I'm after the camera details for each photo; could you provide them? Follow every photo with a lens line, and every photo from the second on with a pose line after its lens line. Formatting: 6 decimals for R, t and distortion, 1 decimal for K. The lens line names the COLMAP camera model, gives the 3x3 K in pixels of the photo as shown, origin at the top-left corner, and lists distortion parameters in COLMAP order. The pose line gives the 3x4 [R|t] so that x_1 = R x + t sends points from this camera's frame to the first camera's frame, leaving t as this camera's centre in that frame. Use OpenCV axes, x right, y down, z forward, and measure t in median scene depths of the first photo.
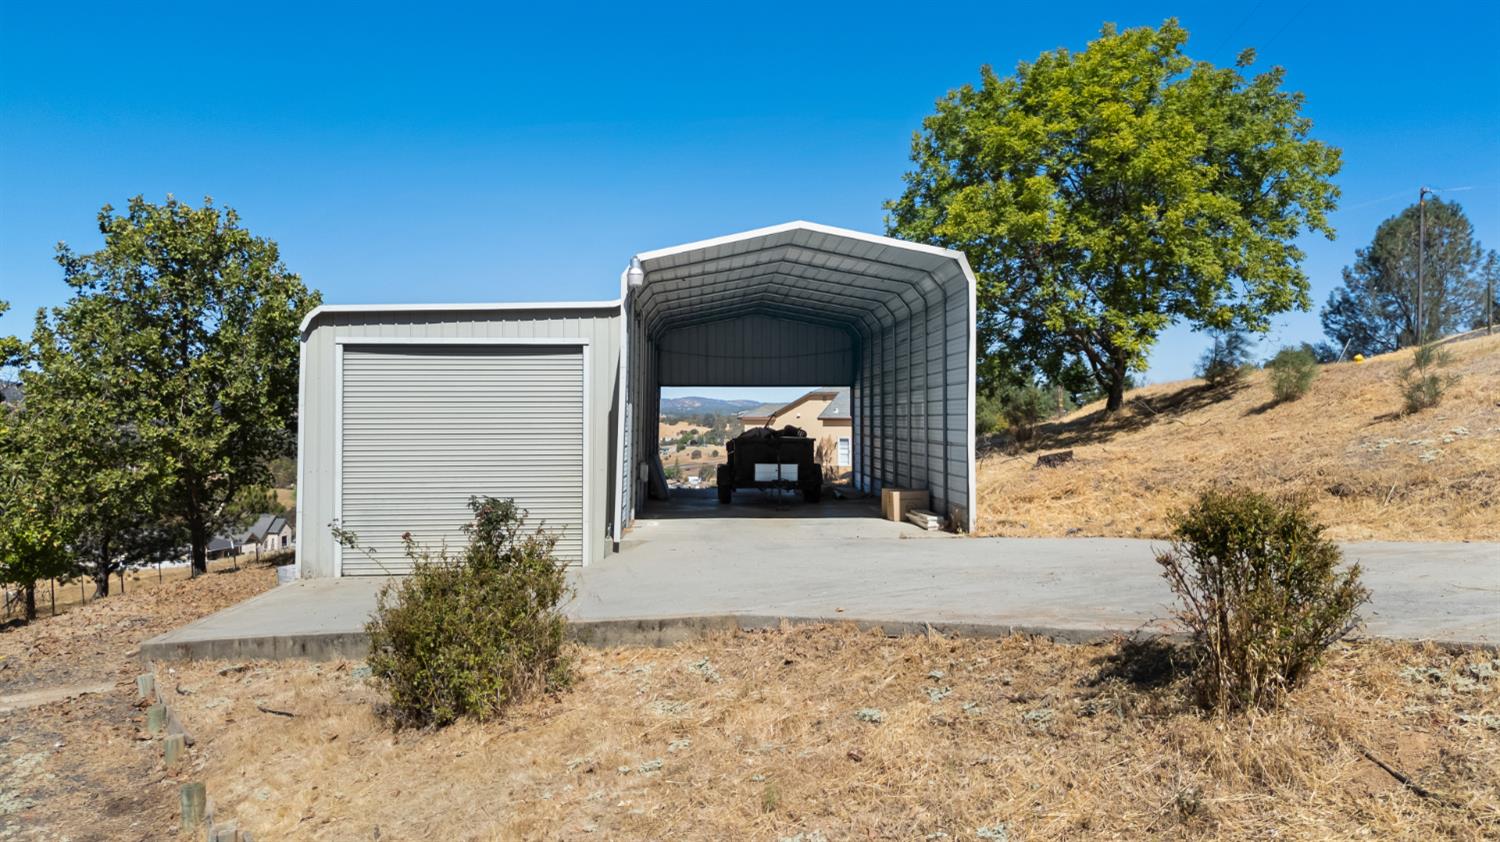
lens RADIAL K [[1136.4, 0, 750.0], [0, 1136.4, 421.0], [0, 0, 1]] dist [0.093831, -0.114943]
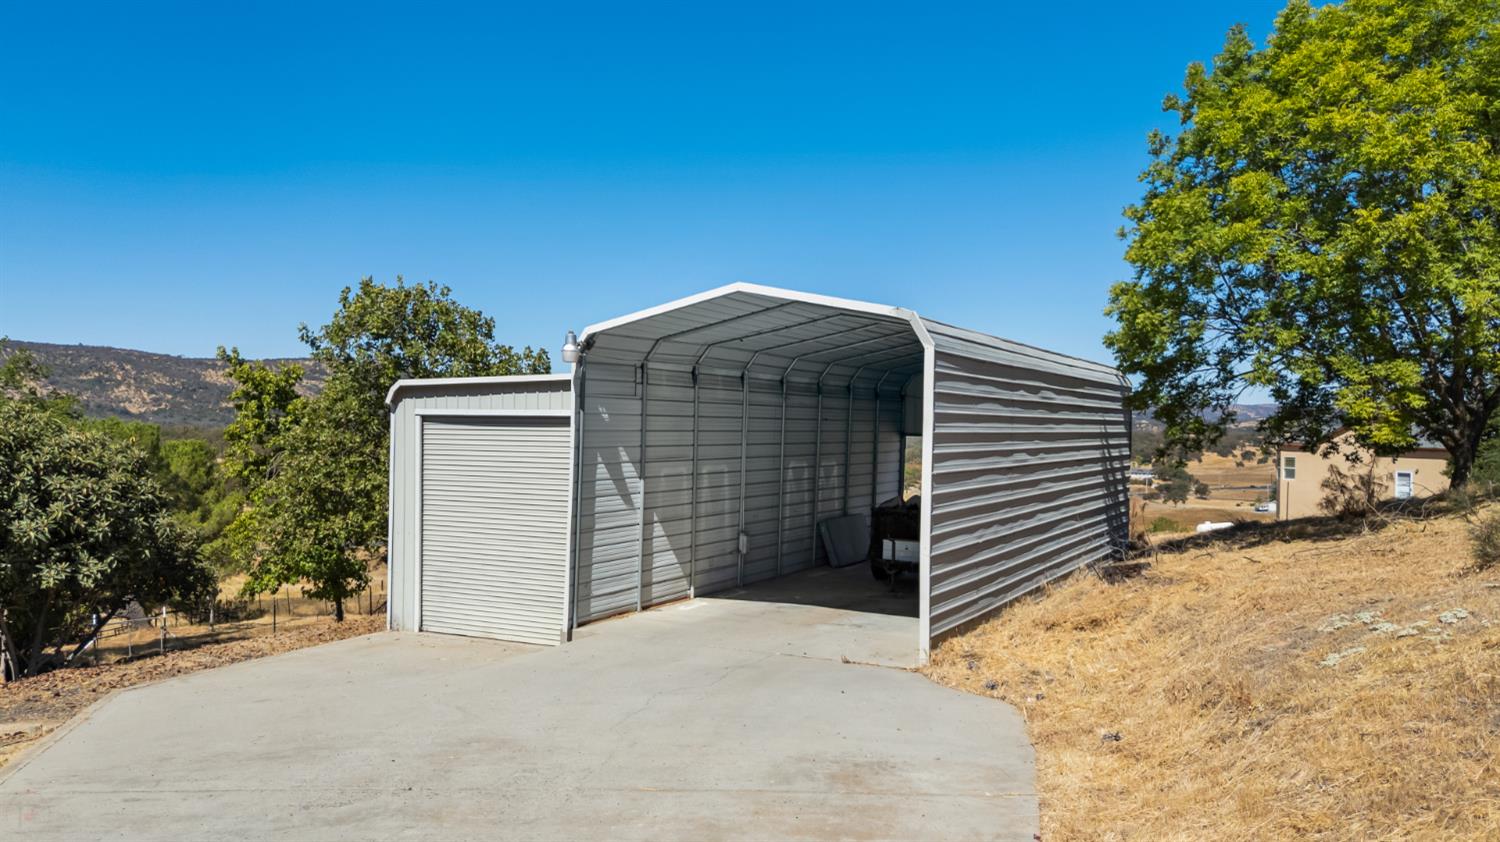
lens RADIAL K [[1136.4, 0, 750.0], [0, 1136.4, 421.0], [0, 0, 1]] dist [0.093831, -0.114943]
pose [[0.856553, 0.010043, -0.515961, 0.464486], [-0.012221, 0.999925, -0.000824, -0.064670], [0.515914, 0.007012, 0.856612, 0.239376]]
